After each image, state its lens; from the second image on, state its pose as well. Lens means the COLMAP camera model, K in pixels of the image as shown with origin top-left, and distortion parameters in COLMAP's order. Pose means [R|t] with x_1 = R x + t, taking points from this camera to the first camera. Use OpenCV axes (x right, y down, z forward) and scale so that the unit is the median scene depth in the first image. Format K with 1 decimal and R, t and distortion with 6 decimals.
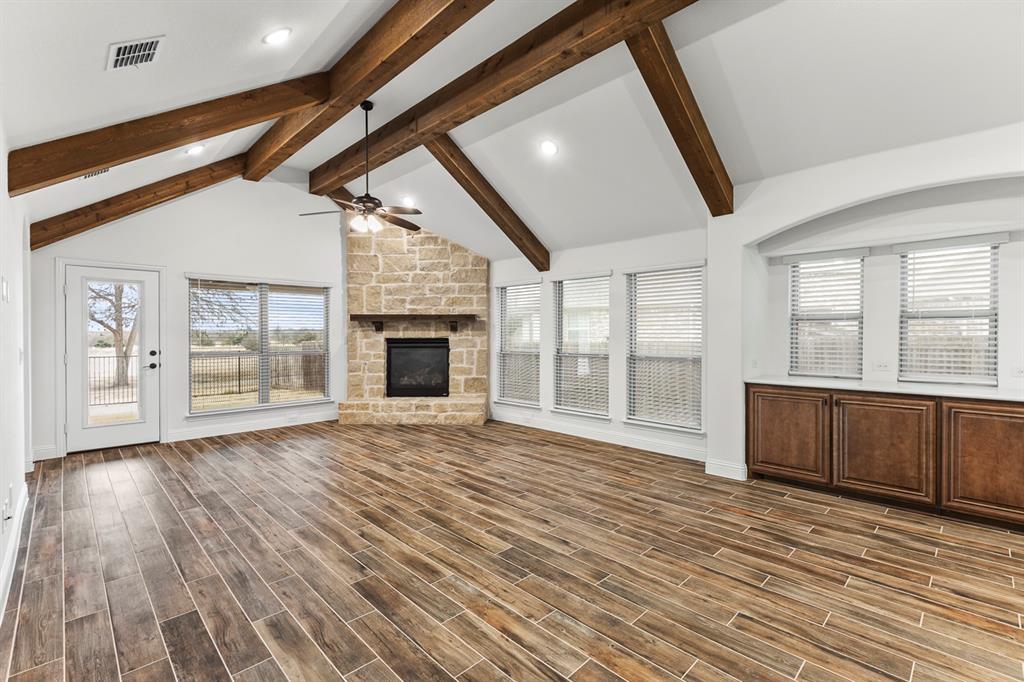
lens RADIAL K [[460.0, 0, 500.3], [0, 460.0, 338.2], [0, 0, 1]] dist [0.002044, -0.000035]
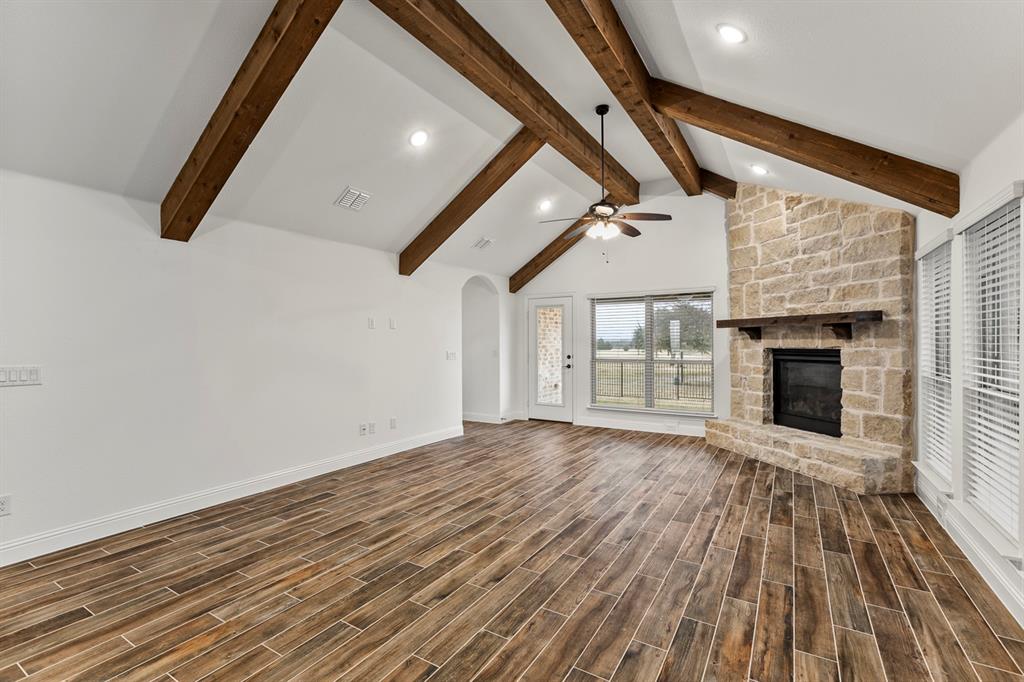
lens RADIAL K [[460.0, 0, 500.3], [0, 460.0, 338.2], [0, 0, 1]] dist [0.002044, -0.000035]
pose [[0.245454, -0.006757, -0.969385, 0.518759], [-0.006560, 0.999941, -0.008631, -0.009294], [0.969386, 0.008477, 0.245395, 0.474301]]
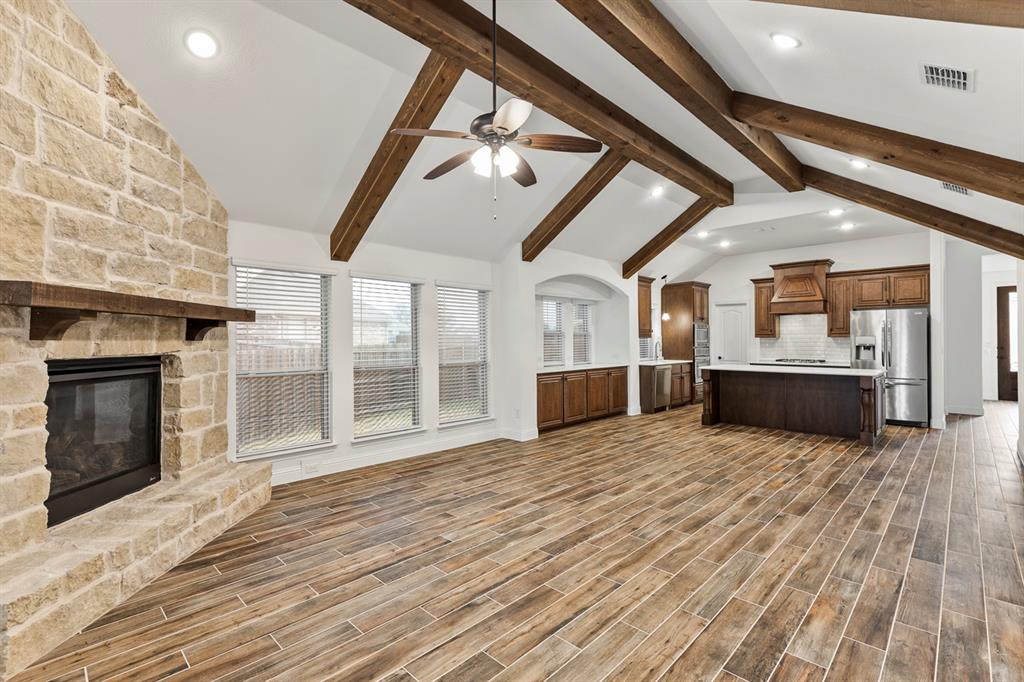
lens RADIAL K [[468.9, 0, 497.1], [0, 468.9, 341.7], [0, 0, 1]] dist [-0.001480, 0.000002]
pose [[-0.025712, 0.000488, 0.999669, -0.777850], [0.017024, 0.999855, -0.000051, -0.010361], [-0.999524, 0.017017, -0.025717, 0.876140]]
